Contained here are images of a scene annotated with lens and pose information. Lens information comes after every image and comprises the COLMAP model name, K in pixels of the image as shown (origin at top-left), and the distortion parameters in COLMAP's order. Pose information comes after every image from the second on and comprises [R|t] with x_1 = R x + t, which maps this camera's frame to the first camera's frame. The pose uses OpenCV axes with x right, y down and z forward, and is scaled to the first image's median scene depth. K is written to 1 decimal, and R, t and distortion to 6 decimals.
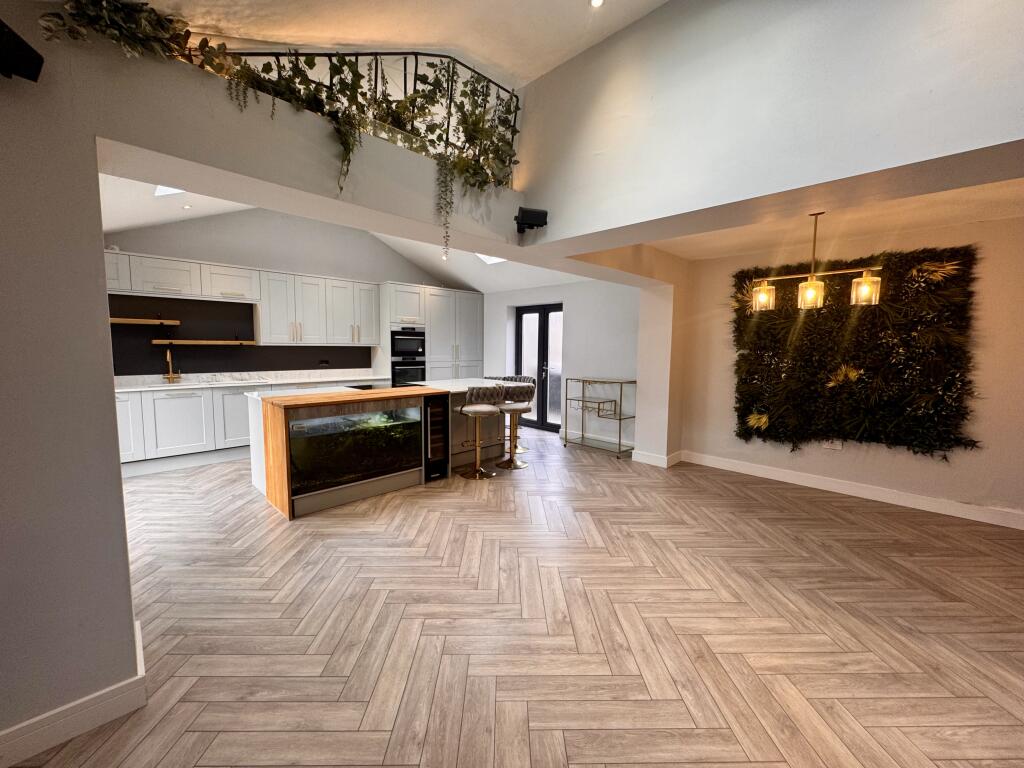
lens RADIAL K [[410.0, 0, 512.9], [0, 410.0, 381.5], [0, 0, 1]] dist [-0.002111, -0.000072]
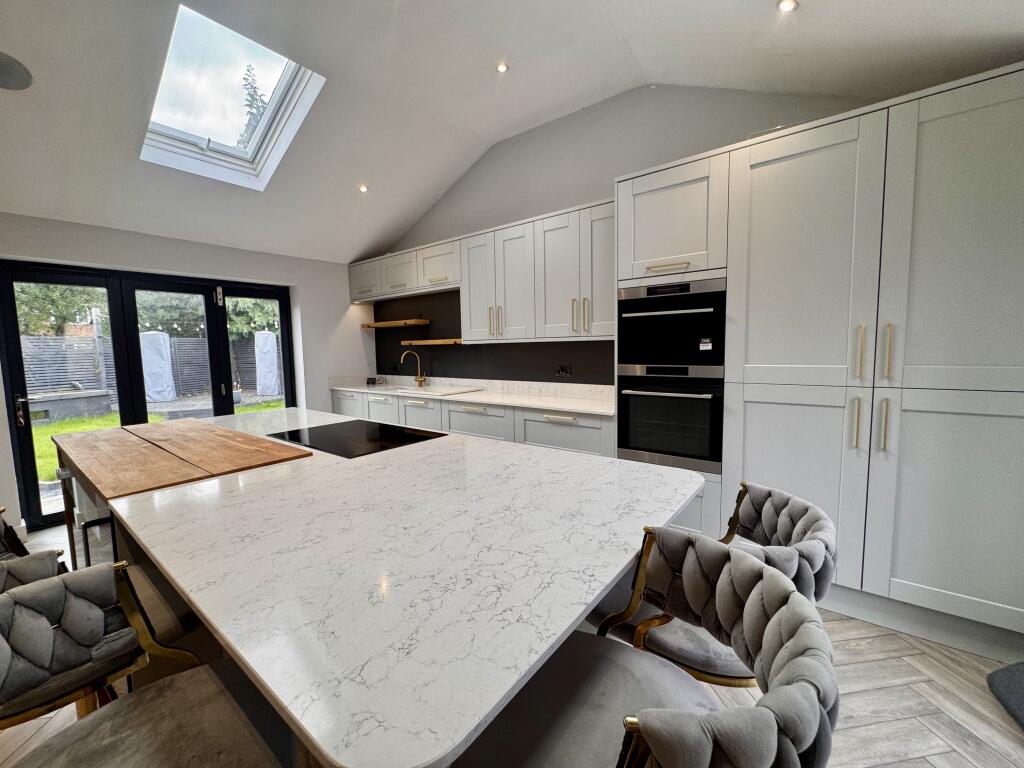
lens RADIAL K [[410.0, 0, 513.2], [0, 410.0, 386.2], [0, 0, 1]] dist [-0.002111, -0.000072]
pose [[0.117976, 0.083413, -0.989507, 0.150666], [-0.062345, 0.995122, 0.076453, -0.095869], [0.991057, 0.052671, 0.122601, 1.283427]]
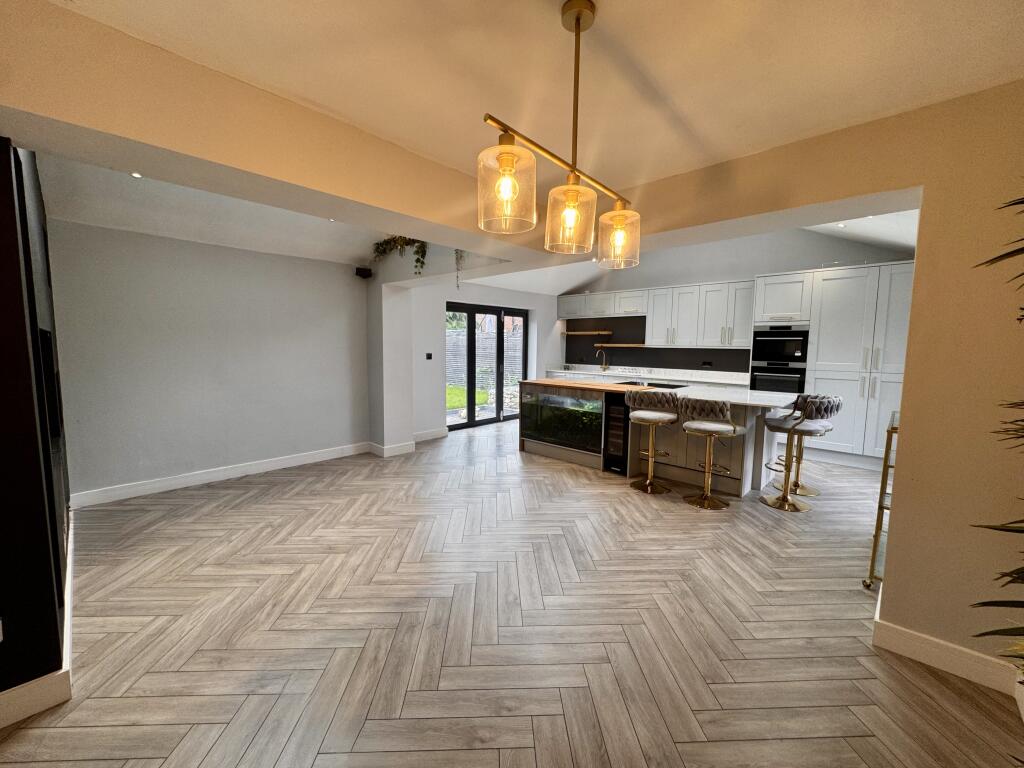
lens RADIAL K [[410.0, 0, 514.0], [0, 410.0, 386.7], [0, 0, 1]] dist [-0.002111, -0.000072]
pose [[0.029312, 0.092954, -0.995239, 0.864790], [-0.095329, 0.991388, 0.089787, -0.053553], [0.995014, 0.092243, 0.037920, 0.700870]]
